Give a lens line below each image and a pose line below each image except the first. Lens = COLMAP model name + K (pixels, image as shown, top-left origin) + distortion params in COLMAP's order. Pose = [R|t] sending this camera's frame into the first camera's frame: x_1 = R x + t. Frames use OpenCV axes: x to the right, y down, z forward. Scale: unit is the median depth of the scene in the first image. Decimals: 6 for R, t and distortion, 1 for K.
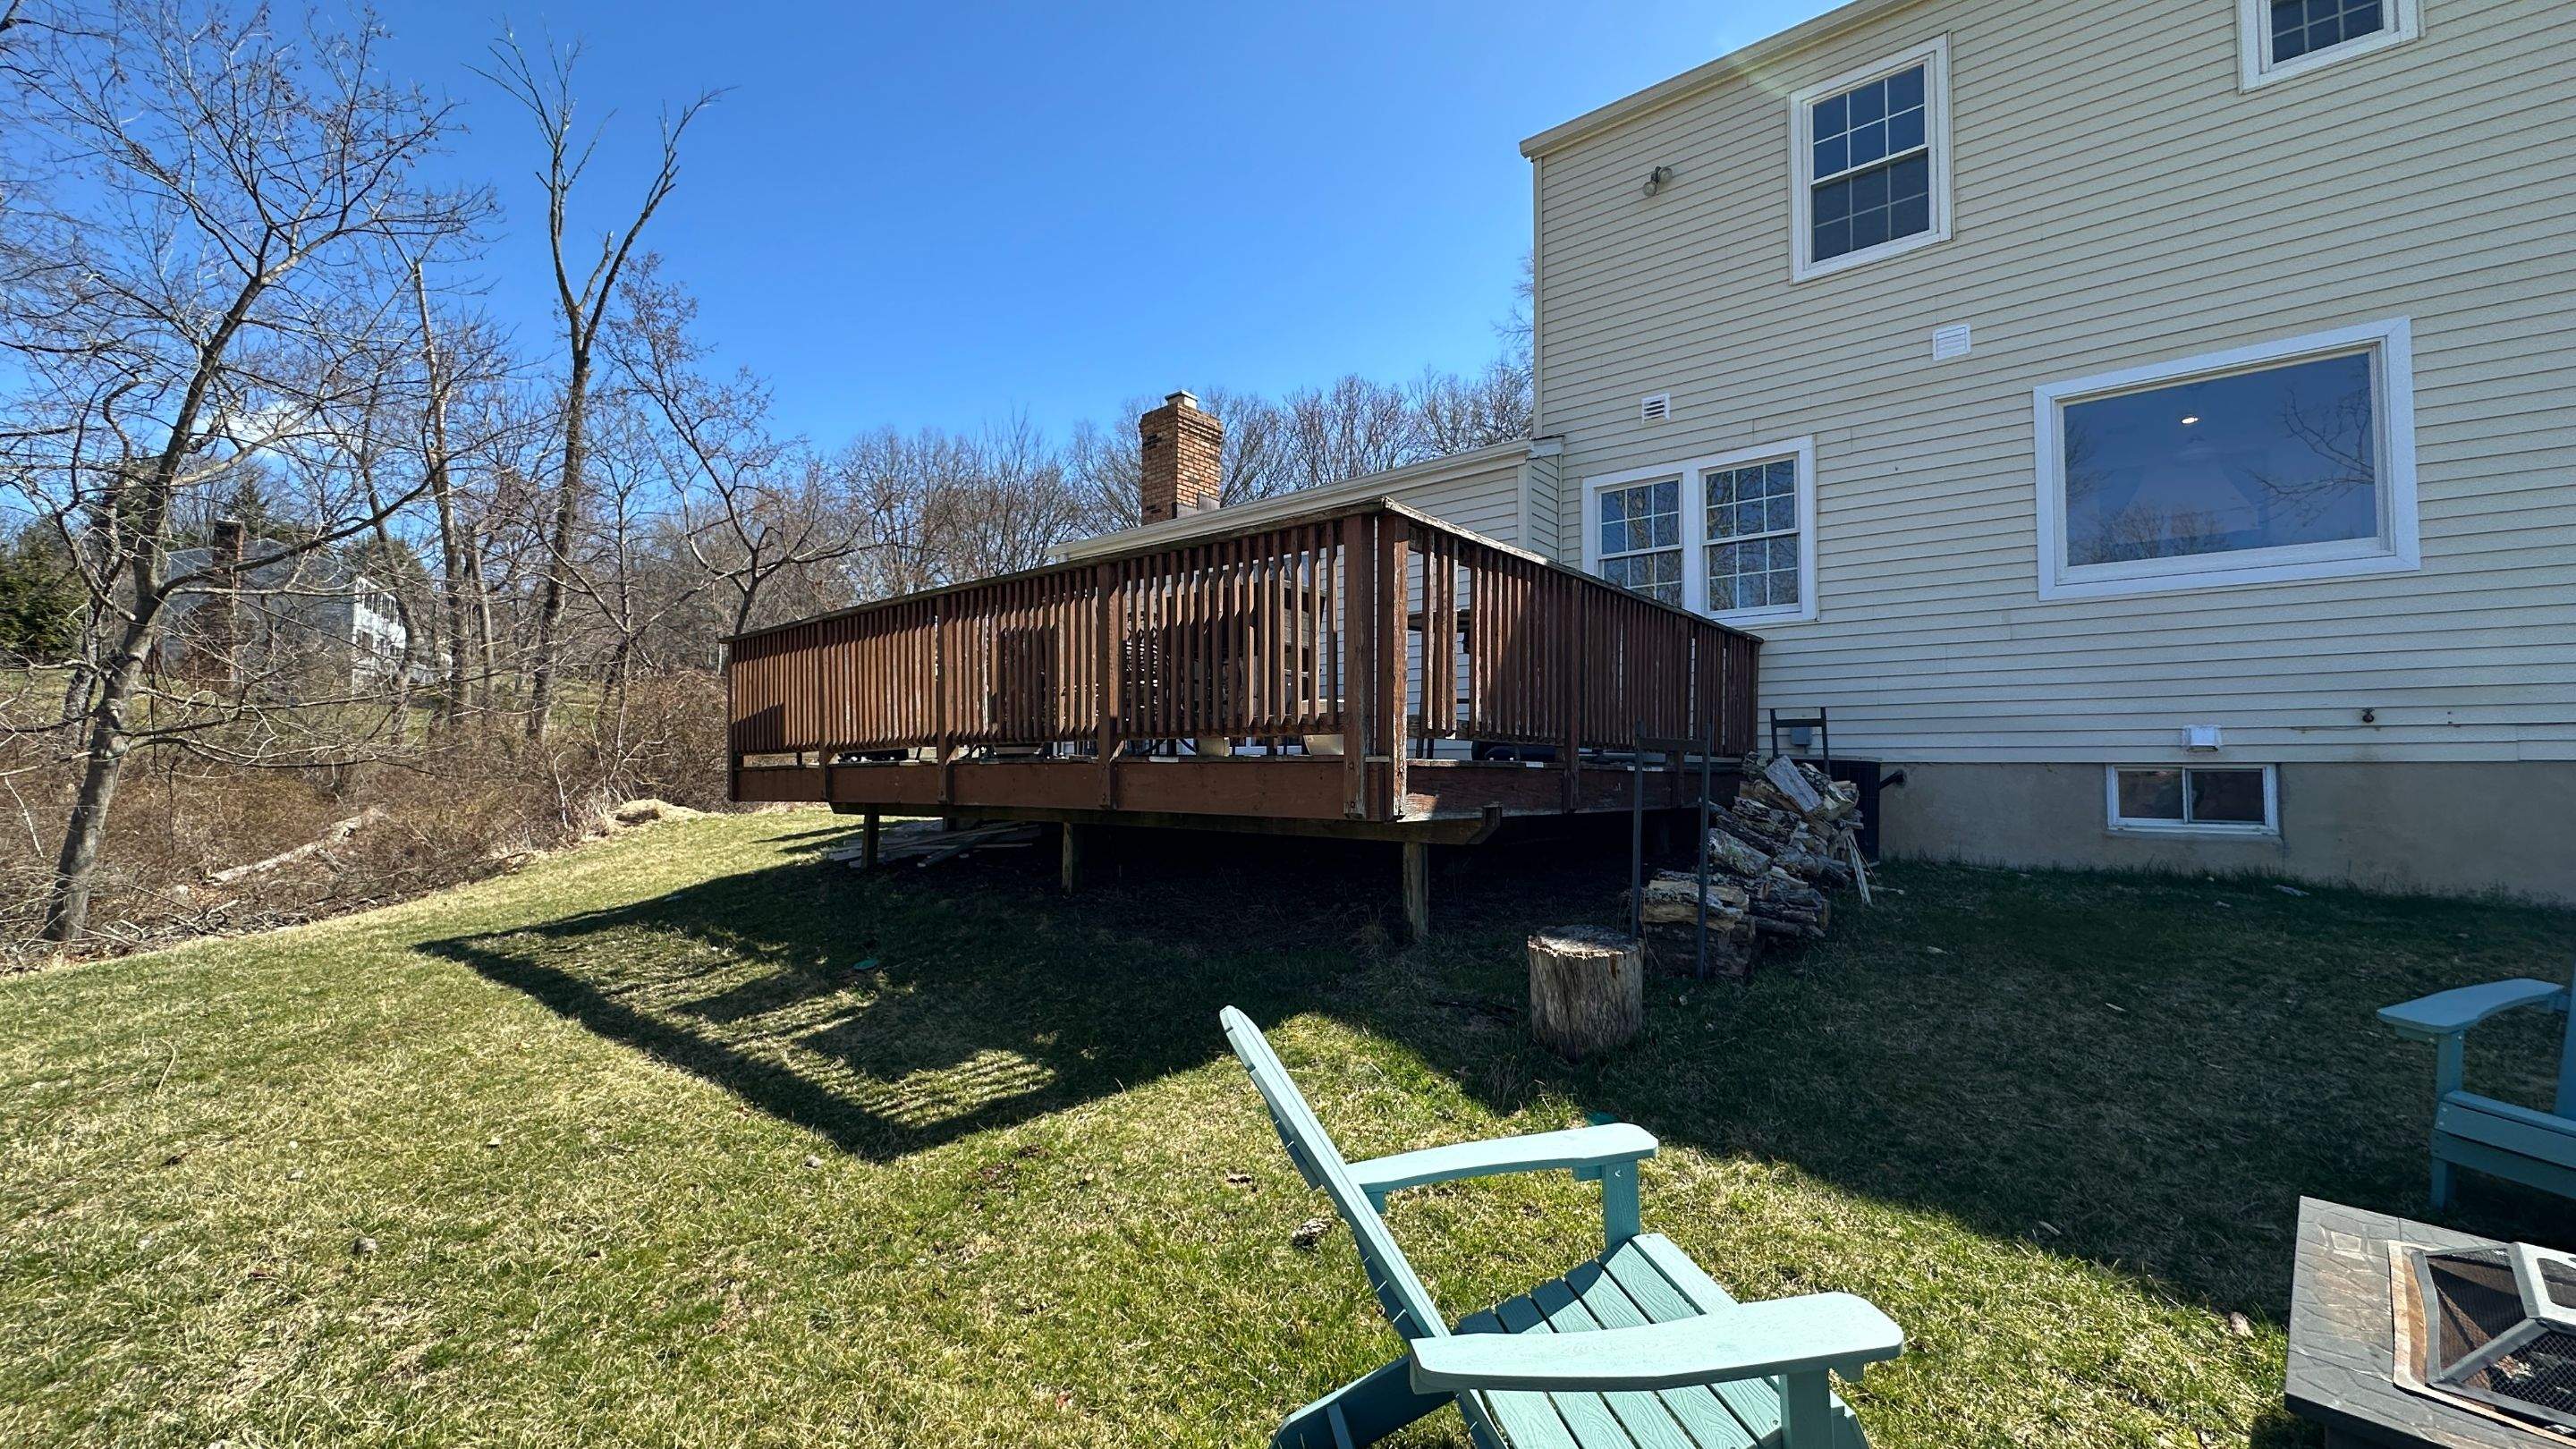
lens RADIAL K [[1032.0, 0, 1294.3], [0, 1032.0, 724.3], [0, 0, 1]] dist [-0.001852, 0.000195]
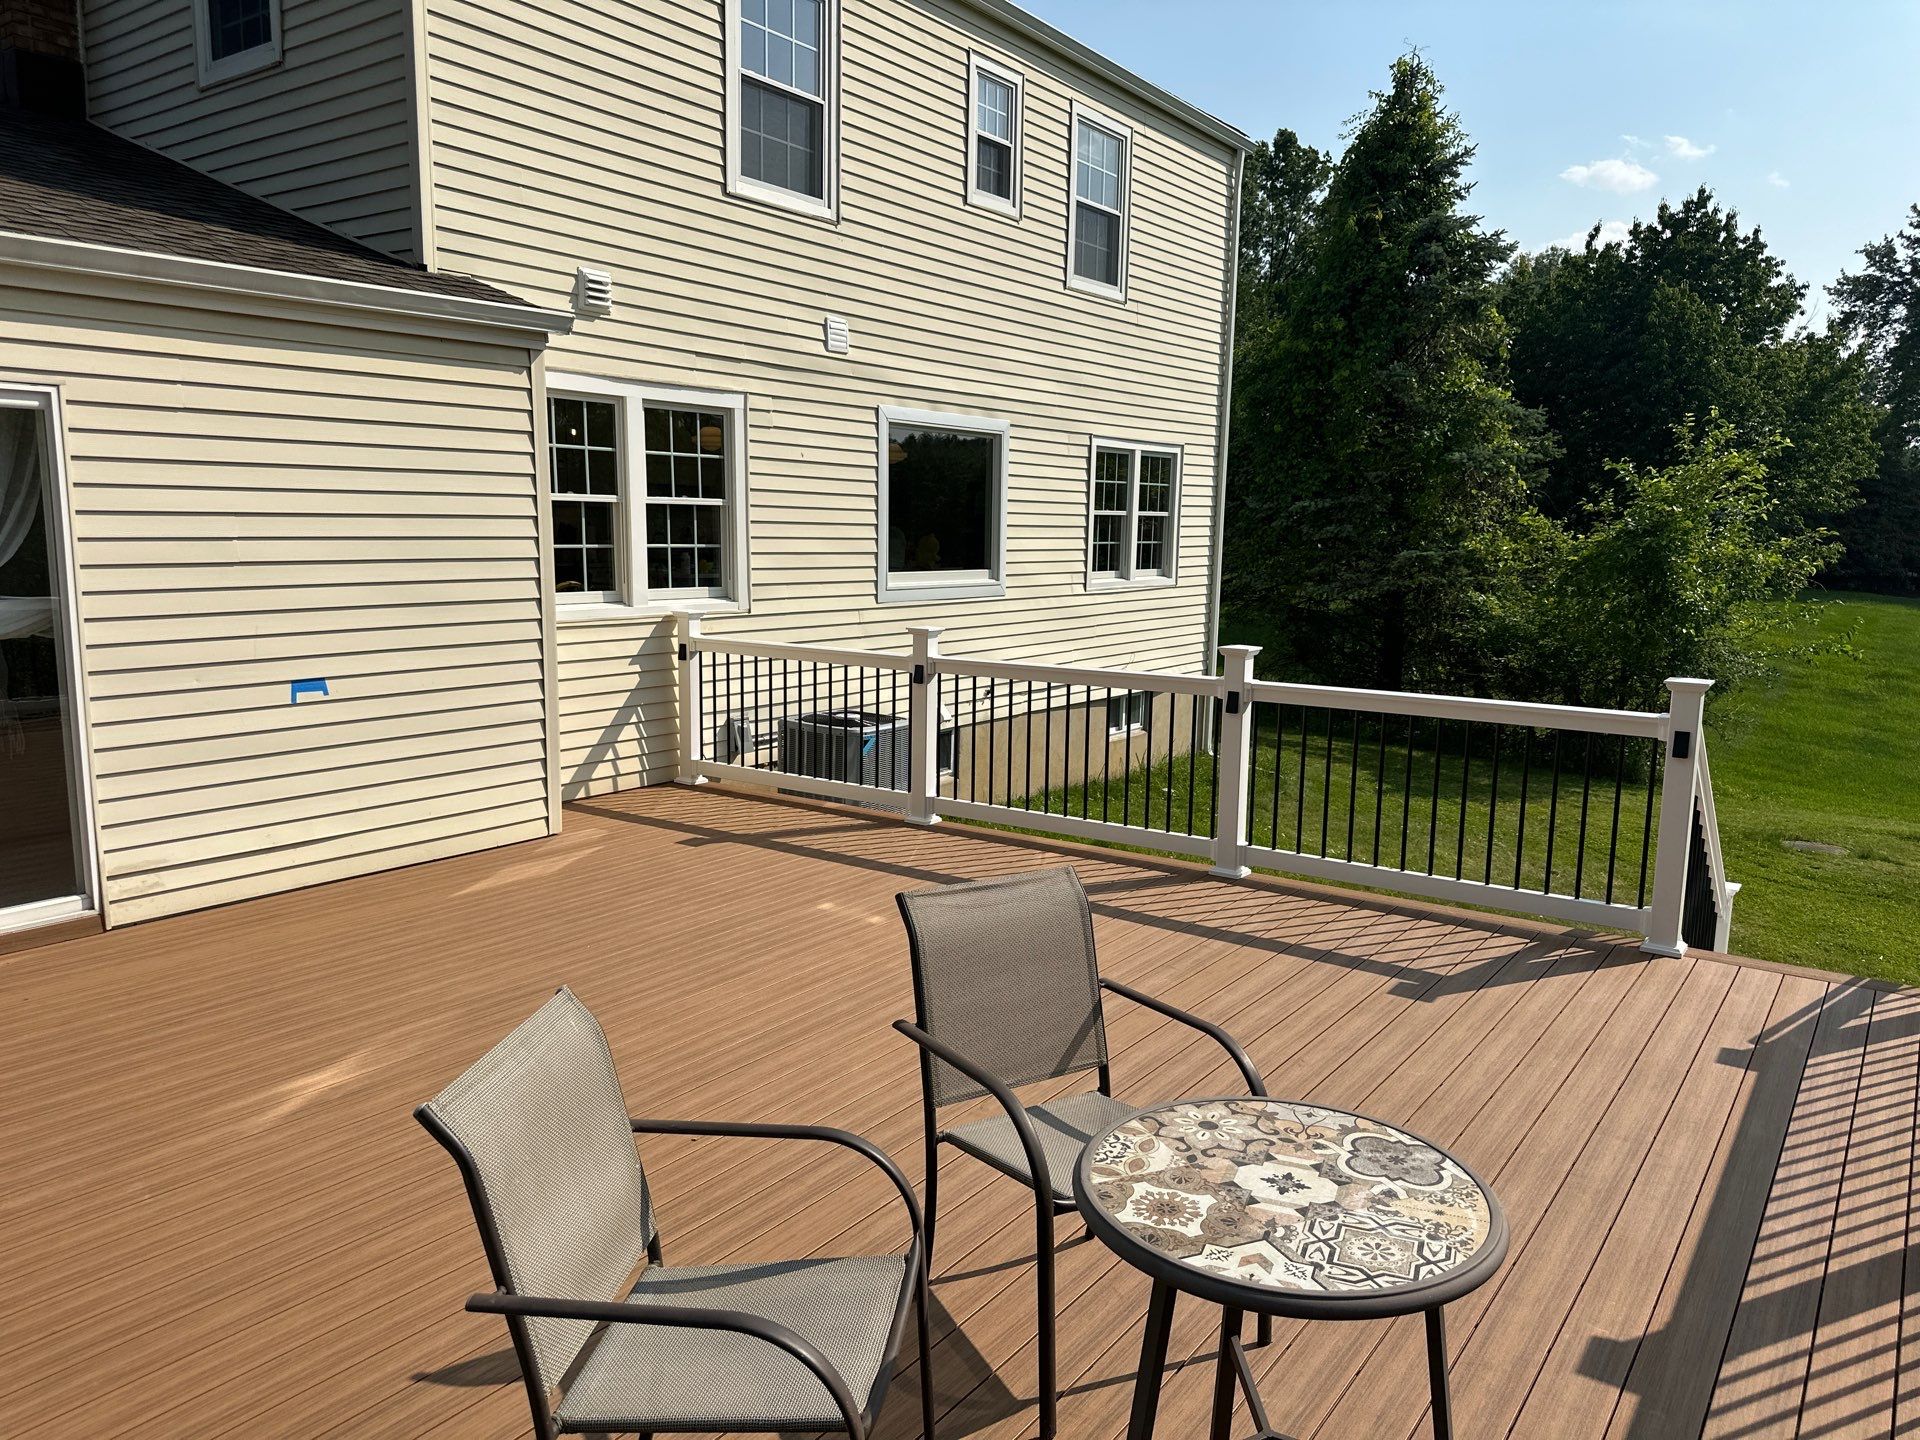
lens RADIAL K [[1368.2, 0, 977.9], [0, 1368.2, 729.2], [0, 0, 1]] dist [0.000820, -0.014639]
pose [[-0.058836, -0.170335, 0.983628, -0.714617], [-0.089194, 0.982291, 0.164768, -0.220697], [-0.994275, -0.078040, -0.072987, 0.907281]]
